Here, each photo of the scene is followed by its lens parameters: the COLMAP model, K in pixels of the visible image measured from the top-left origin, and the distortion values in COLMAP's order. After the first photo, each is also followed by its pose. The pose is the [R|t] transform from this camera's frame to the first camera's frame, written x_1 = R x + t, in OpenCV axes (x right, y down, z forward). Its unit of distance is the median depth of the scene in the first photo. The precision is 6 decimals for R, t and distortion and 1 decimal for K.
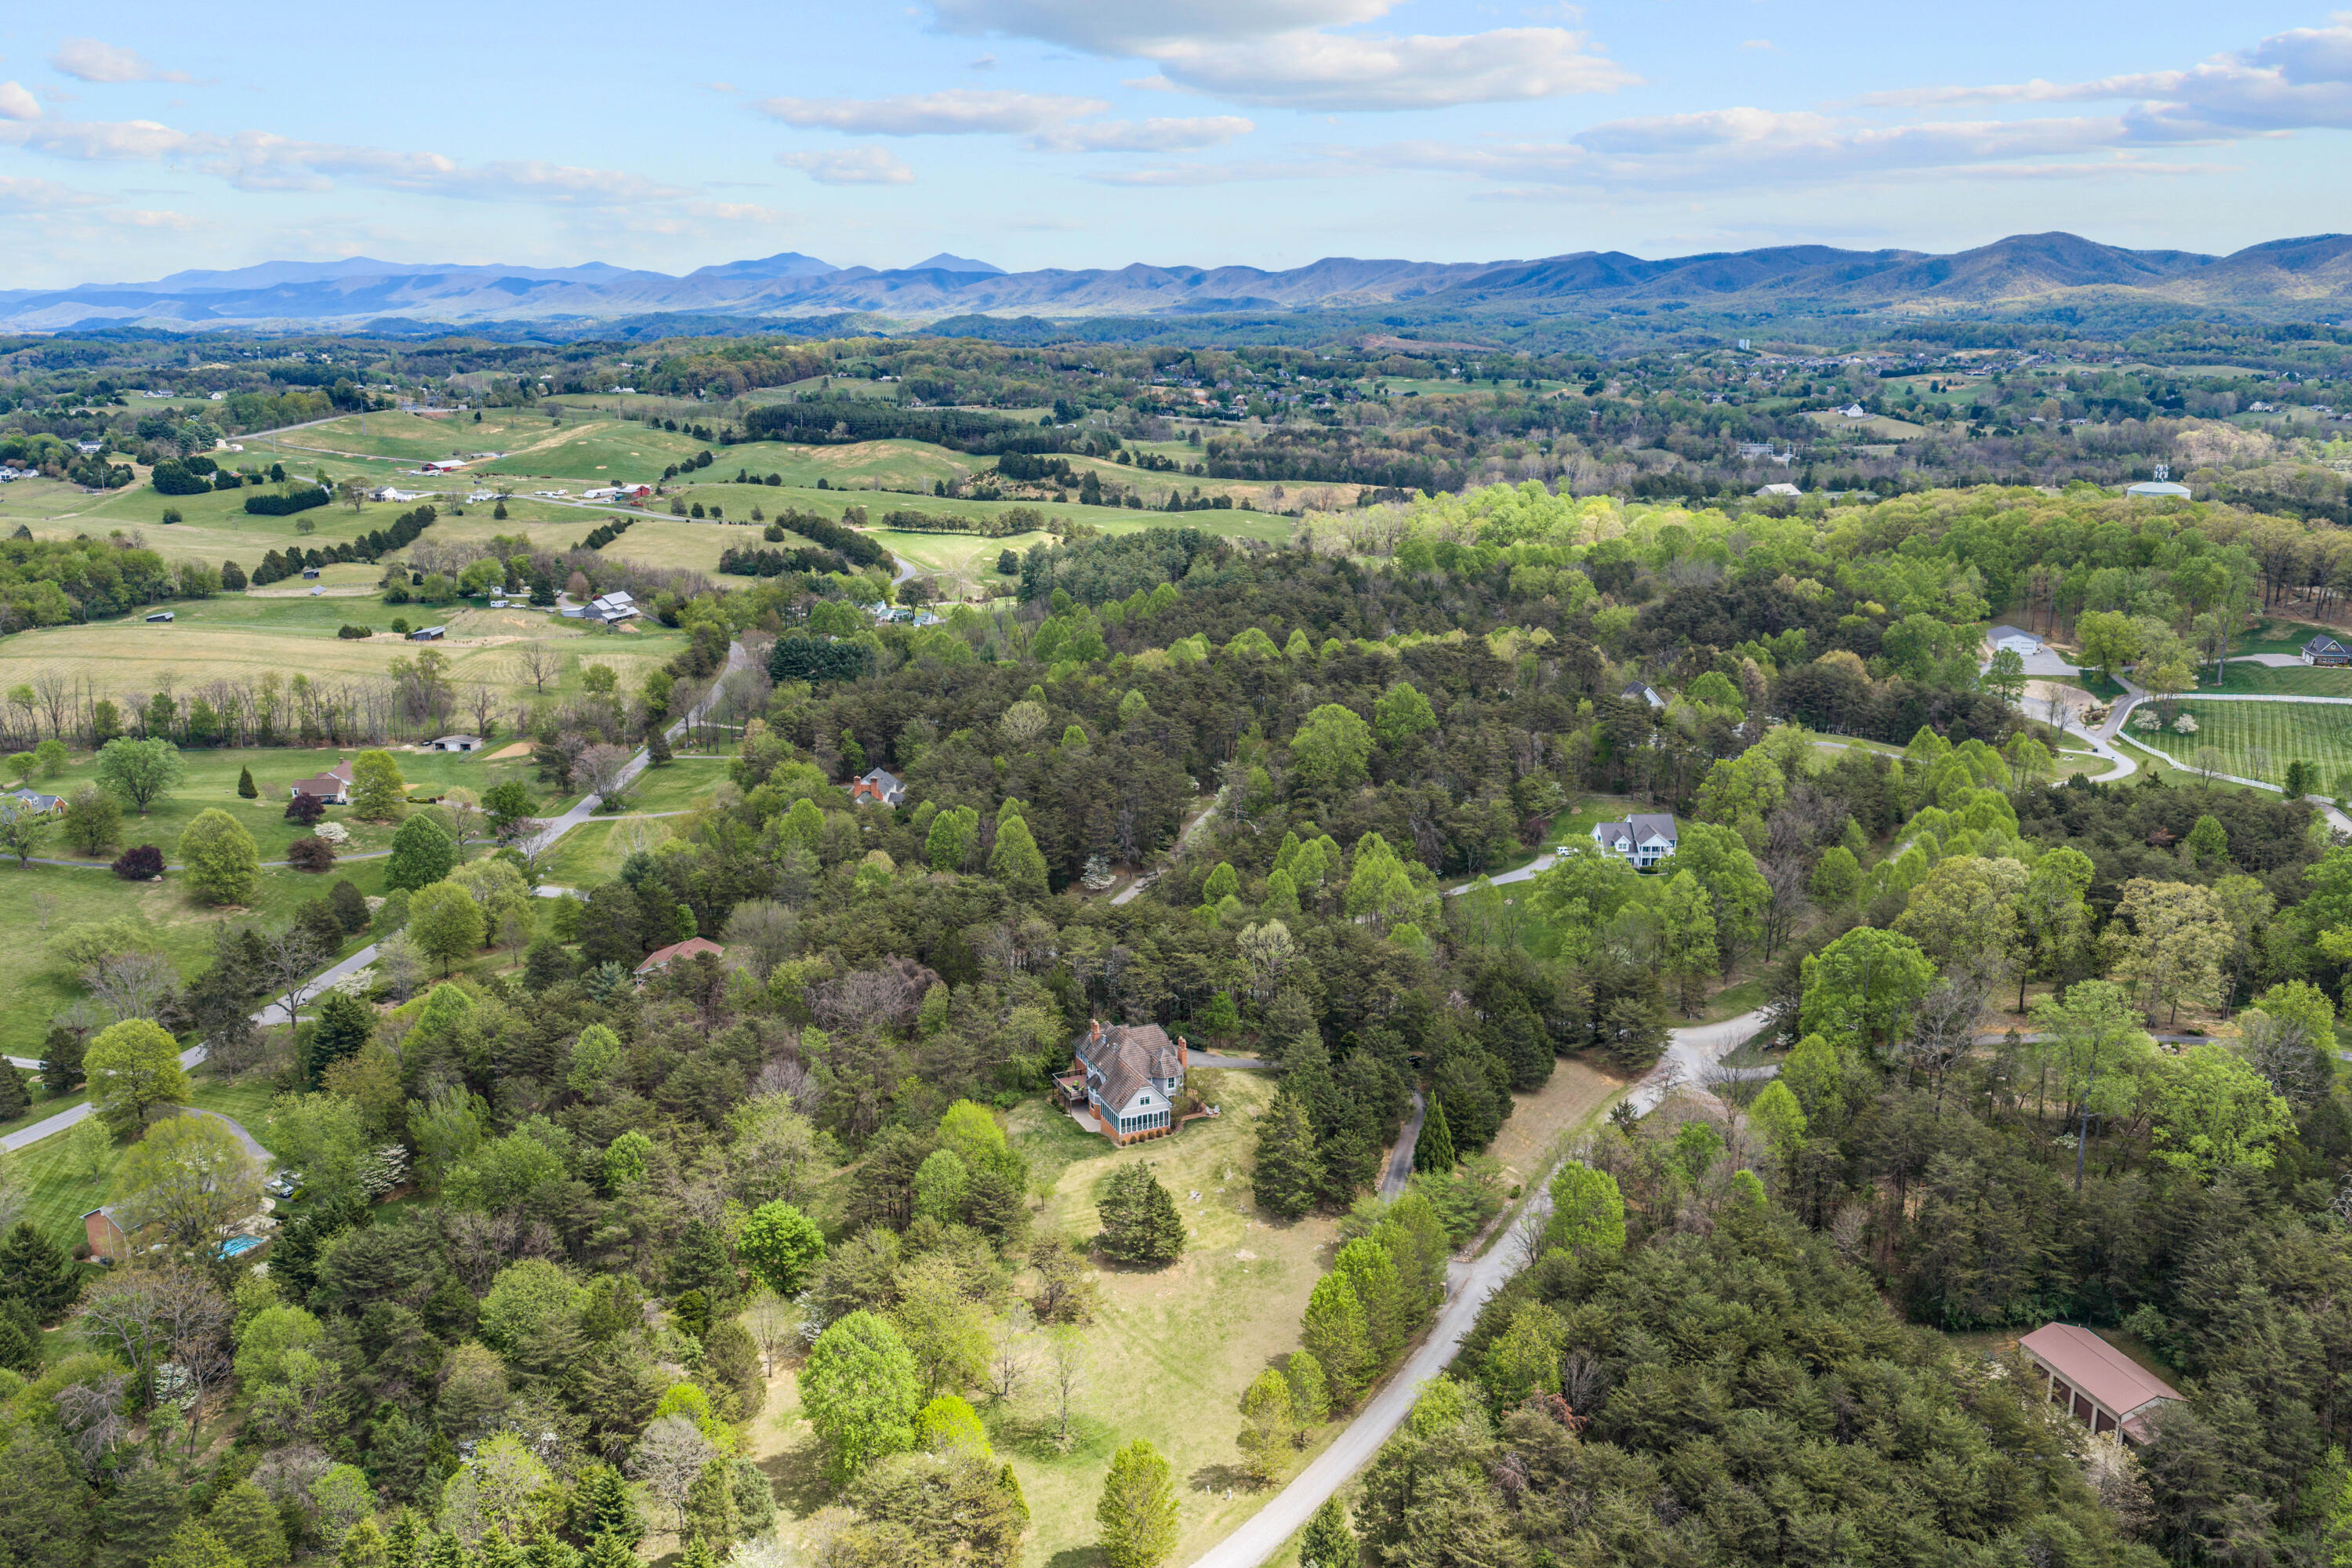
lens RADIAL K [[2003.8, 0, 1174.0], [0, 2003.8, 746.6], [0, 0, 1]] dist [0.027448, -0.059944]
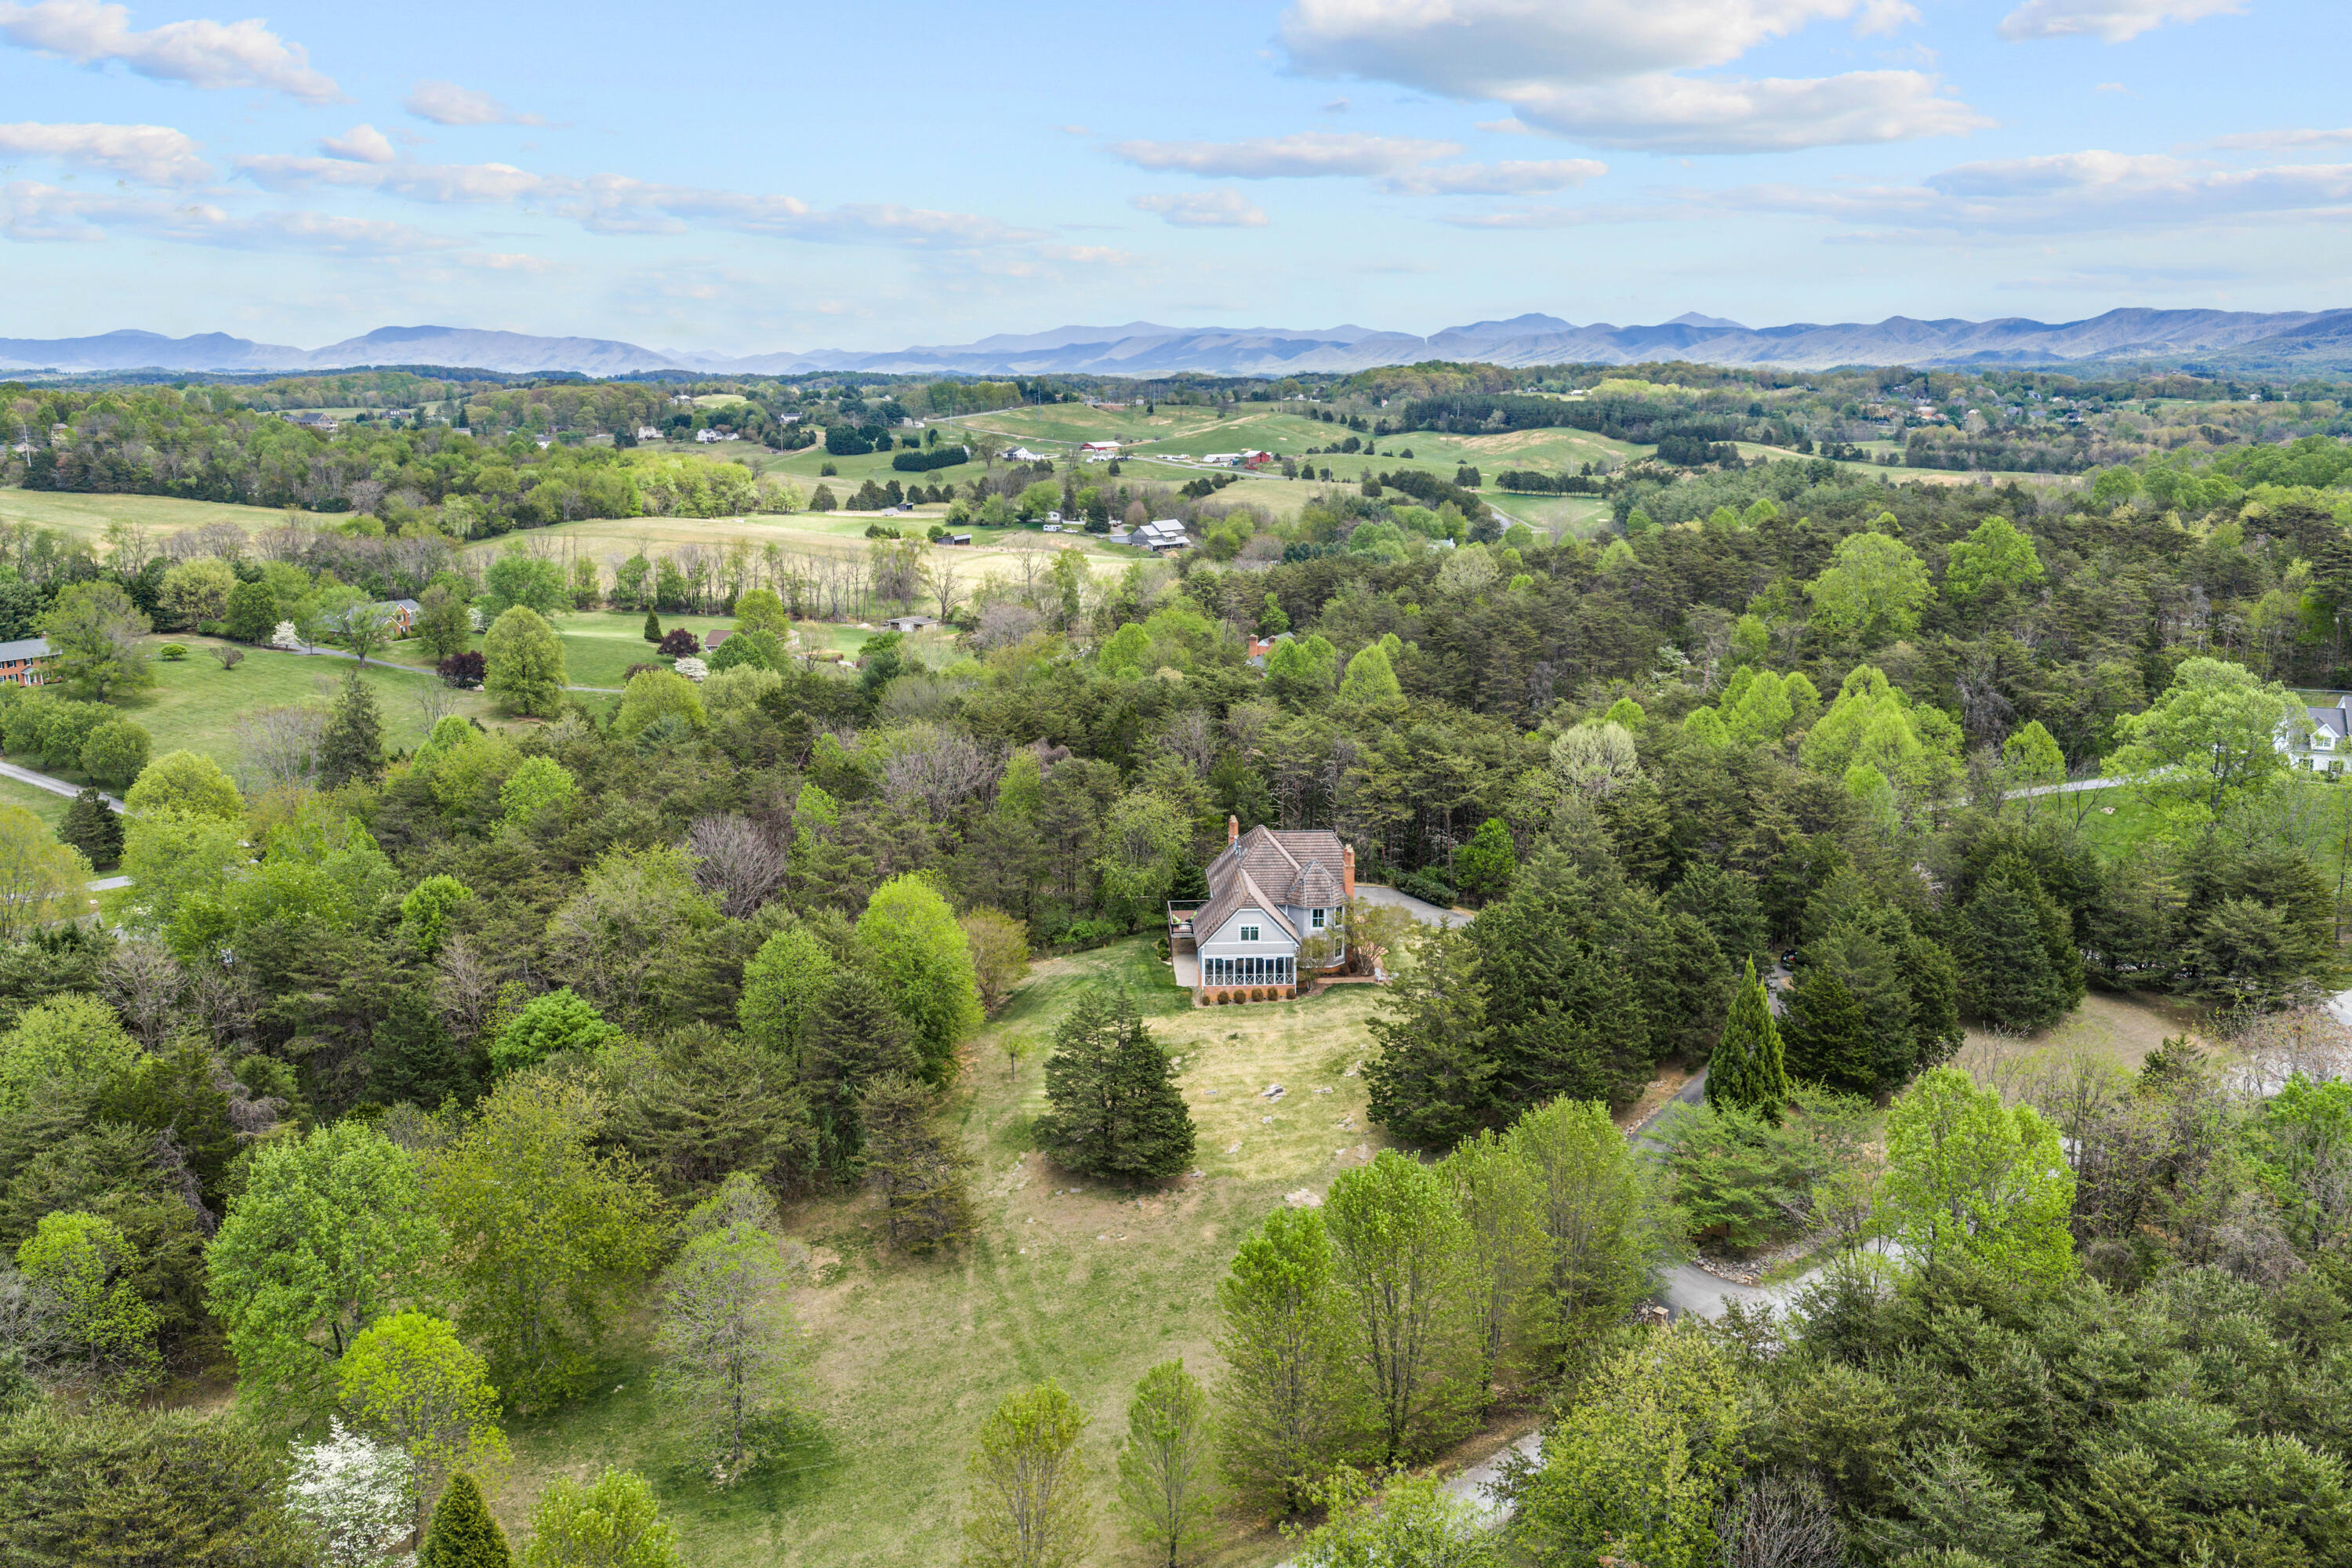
lens RADIAL K [[2003.8, 0, 1174.0], [0, 2003.8, 746.6], [0, 0, 1]] dist [0.027448, -0.059944]
pose [[0.935031, 0.074954, -0.346554, 0.113232], [-0.086637, 0.996071, -0.018319, 0.096551], [0.343819, 0.047154, 0.937851, 0.321642]]
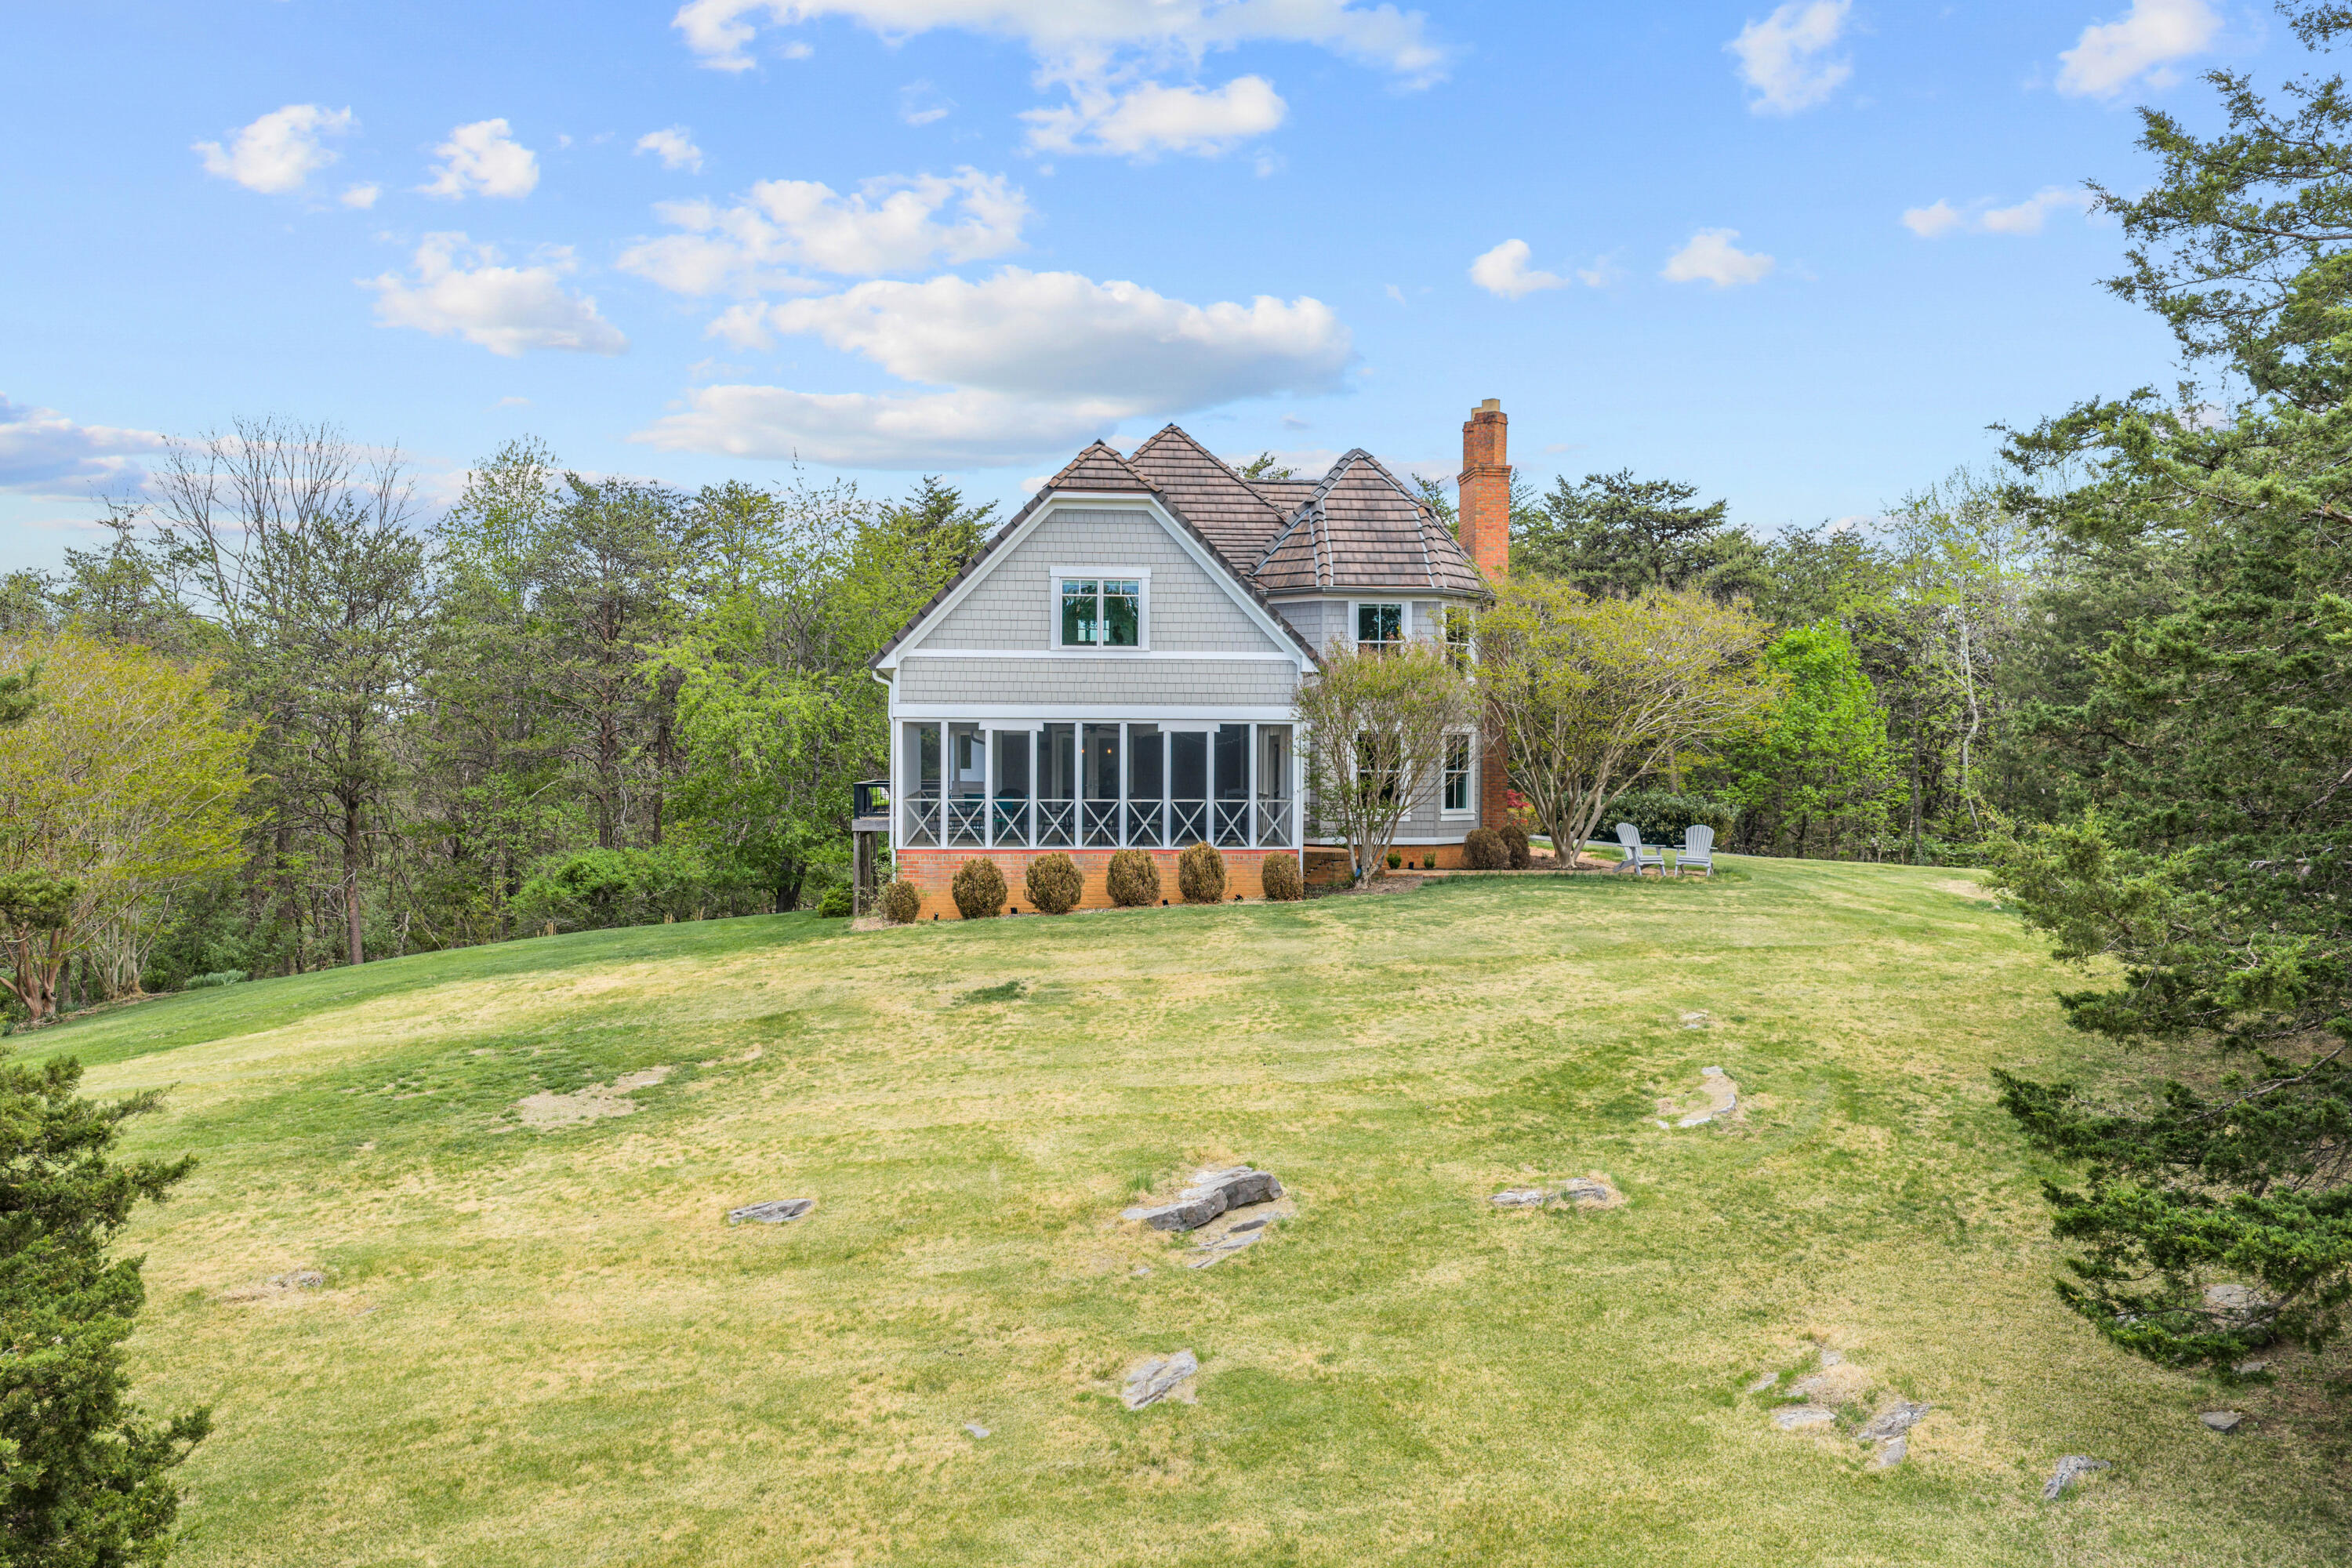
lens RADIAL K [[2003.8, 0, 1174.0], [0, 2003.8, 746.6], [0, 0, 1]] dist [0.027448, -0.059944]
pose [[0.946714, 0.008279, -0.321969, 0.022936], [-0.081339, 0.973411, -0.214138, 0.151246], [0.311635, 0.228916, 0.922215, 0.626305]]
